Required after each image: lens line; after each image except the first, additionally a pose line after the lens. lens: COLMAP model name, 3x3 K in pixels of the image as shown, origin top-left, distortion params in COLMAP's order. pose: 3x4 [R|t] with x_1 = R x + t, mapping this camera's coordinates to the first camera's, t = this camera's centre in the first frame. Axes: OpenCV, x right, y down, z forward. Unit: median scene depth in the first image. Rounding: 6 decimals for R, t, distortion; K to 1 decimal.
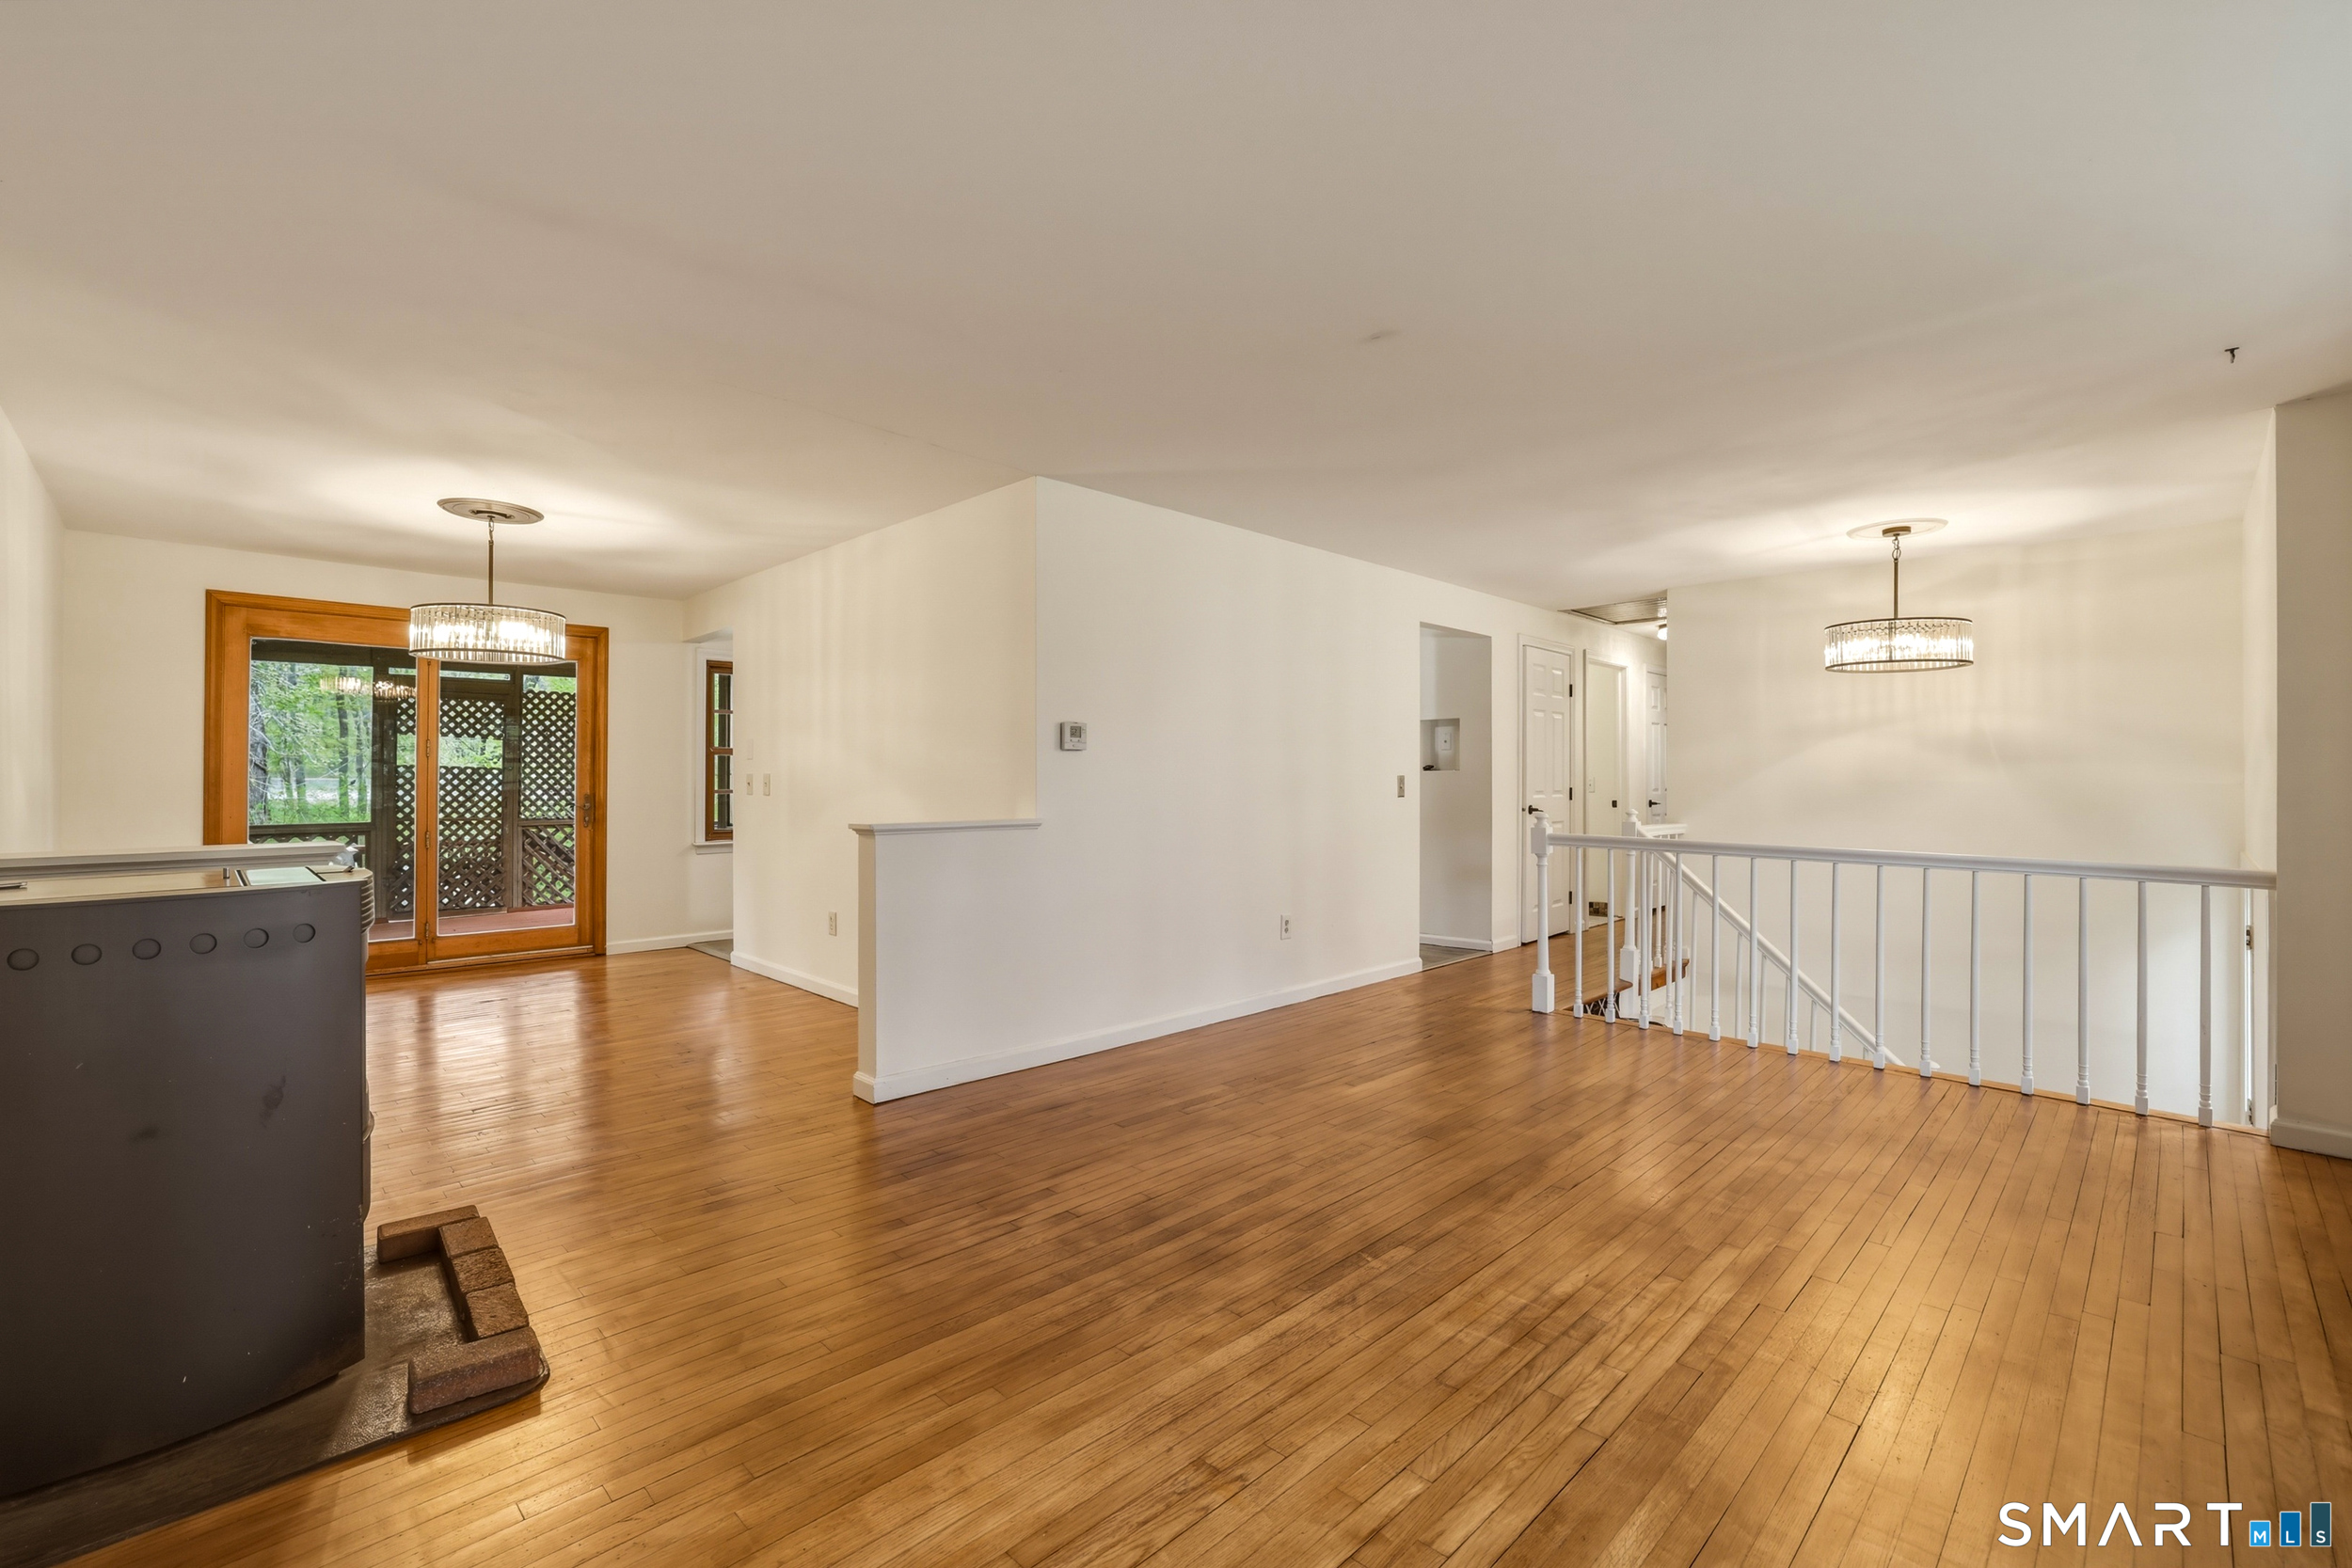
lens RADIAL K [[1037.5, 0, 1166.4], [0, 1037.5, 772.1], [0, 0, 1]] dist [-0.024218, 0.001845]
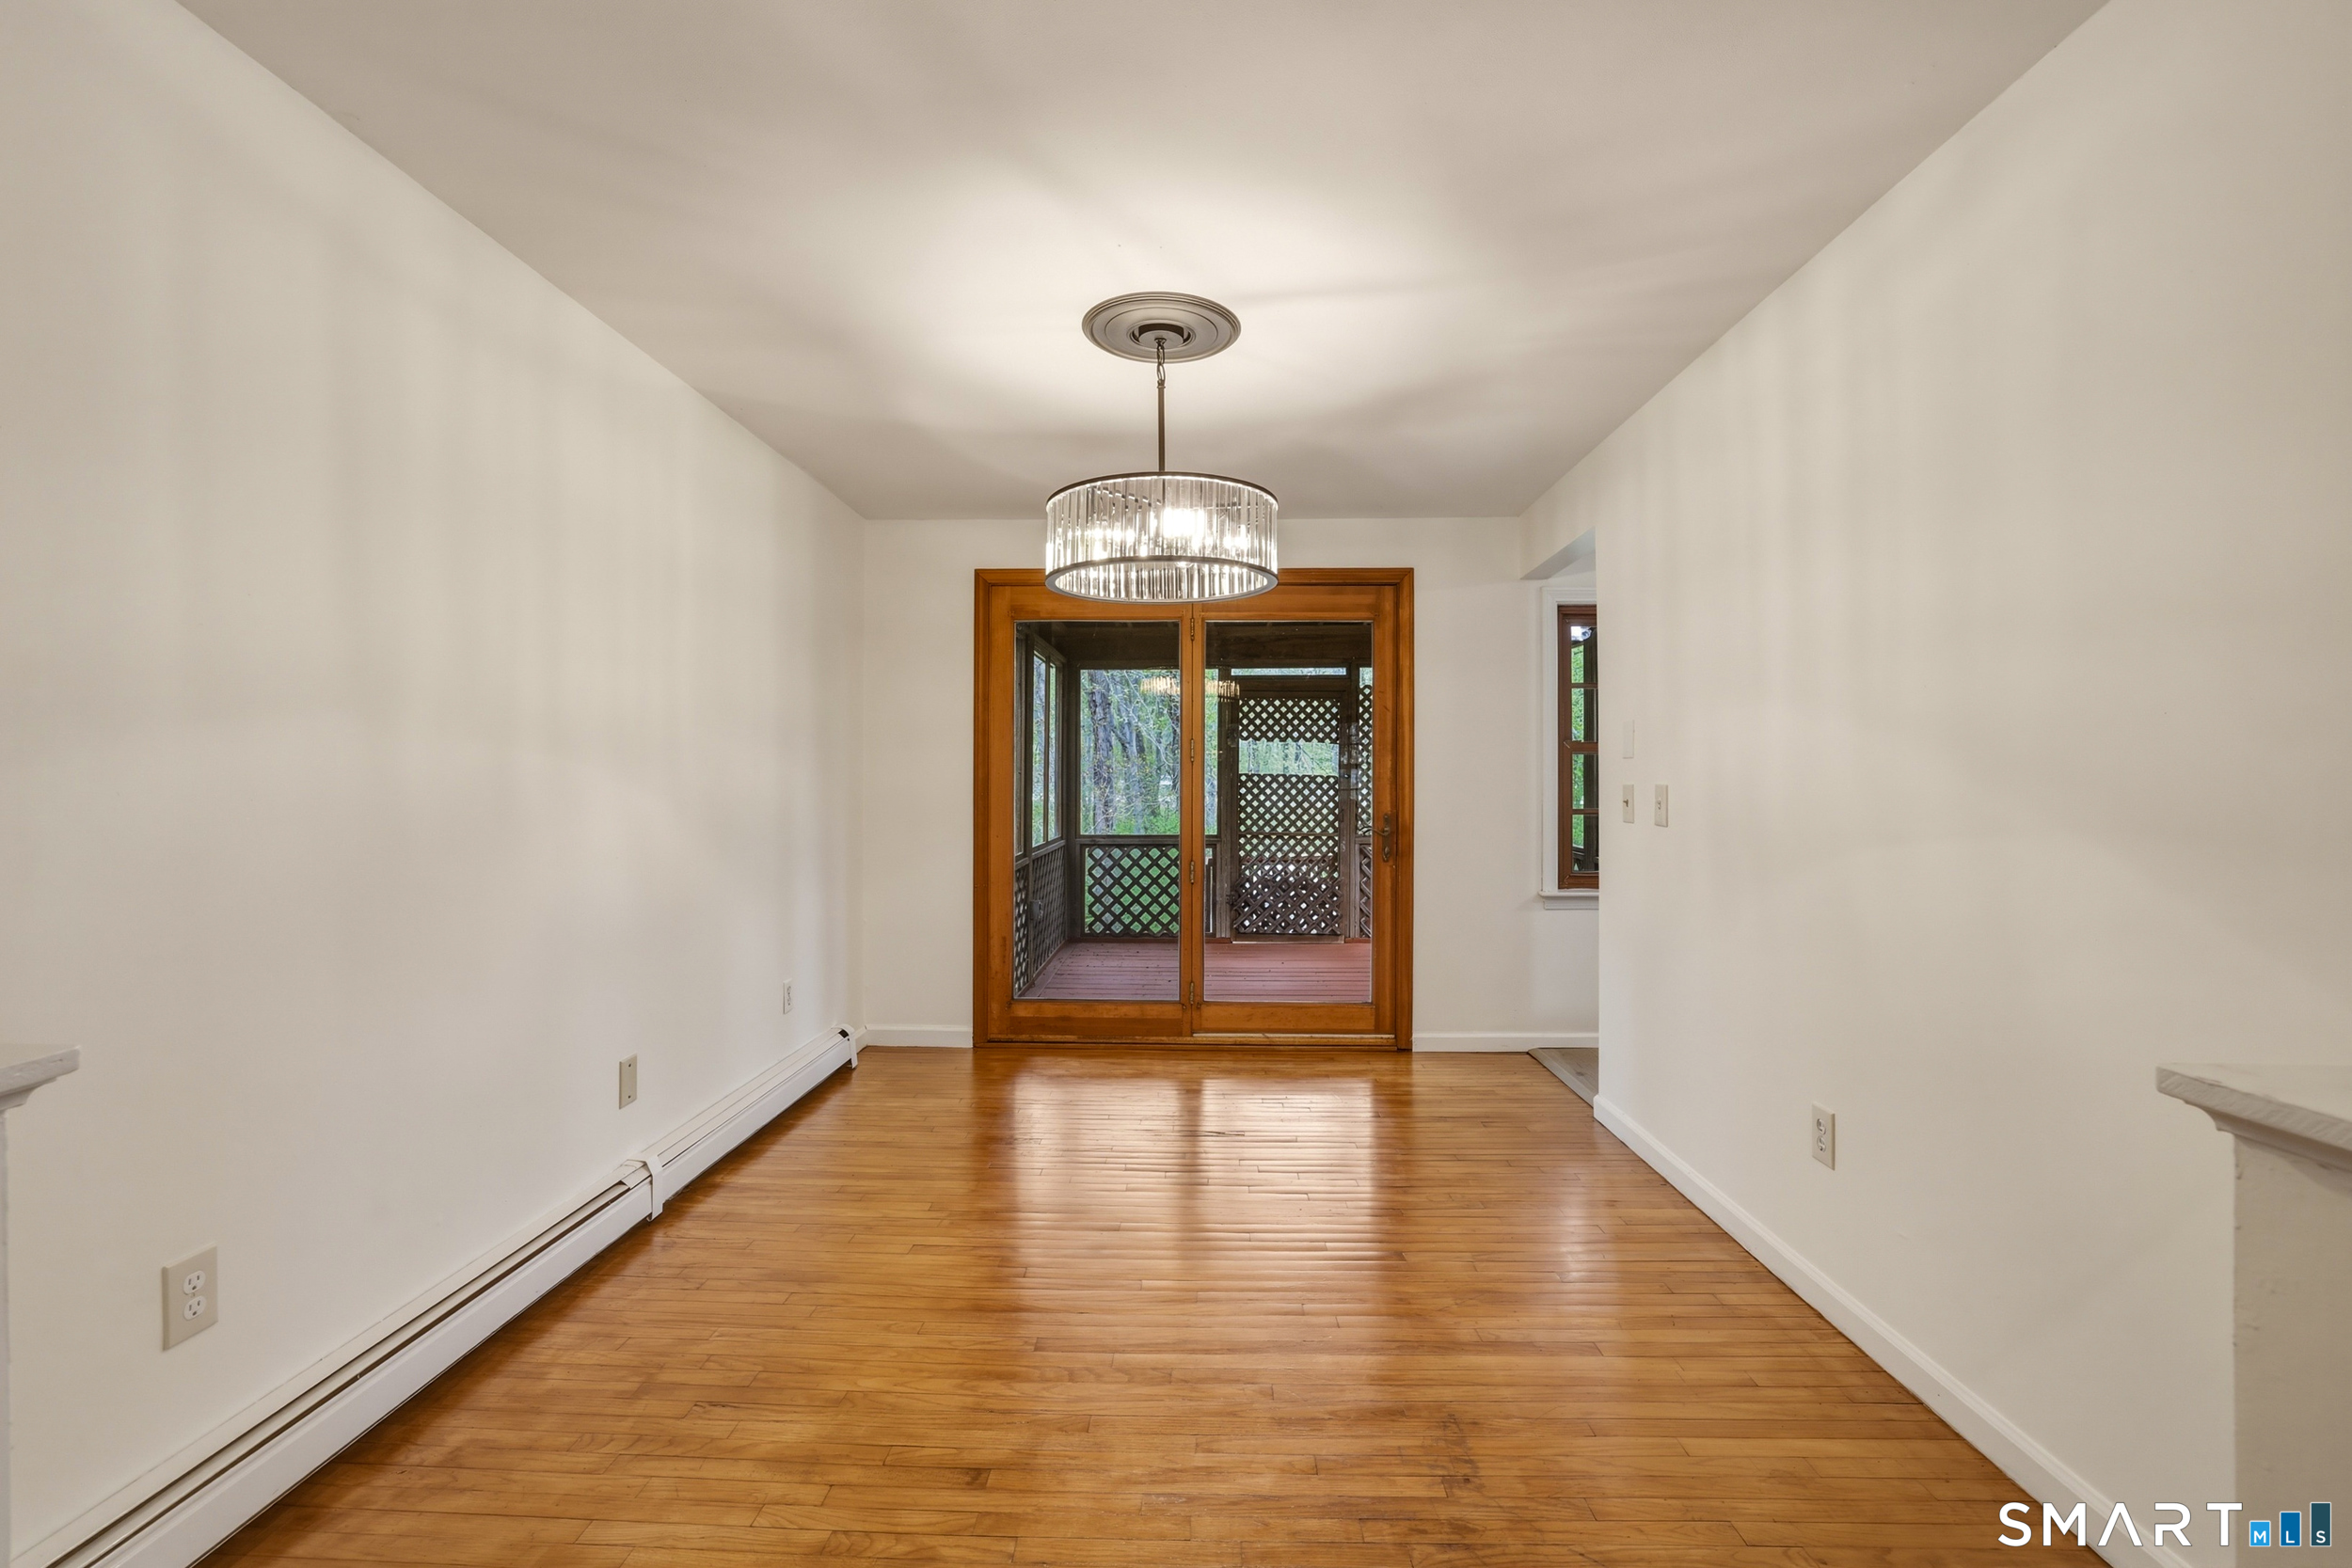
lens RADIAL K [[1037.5, 0, 1170.1], [0, 1037.5, 777.2], [0, 0, 1]] dist [-0.024218, 0.001845]
pose [[0.695838, -0.005023, -0.718181, -0.153336], [0.003809, 0.999987, -0.003304, -0.000948], [0.718189, -0.000436, 0.695848, 0.381642]]
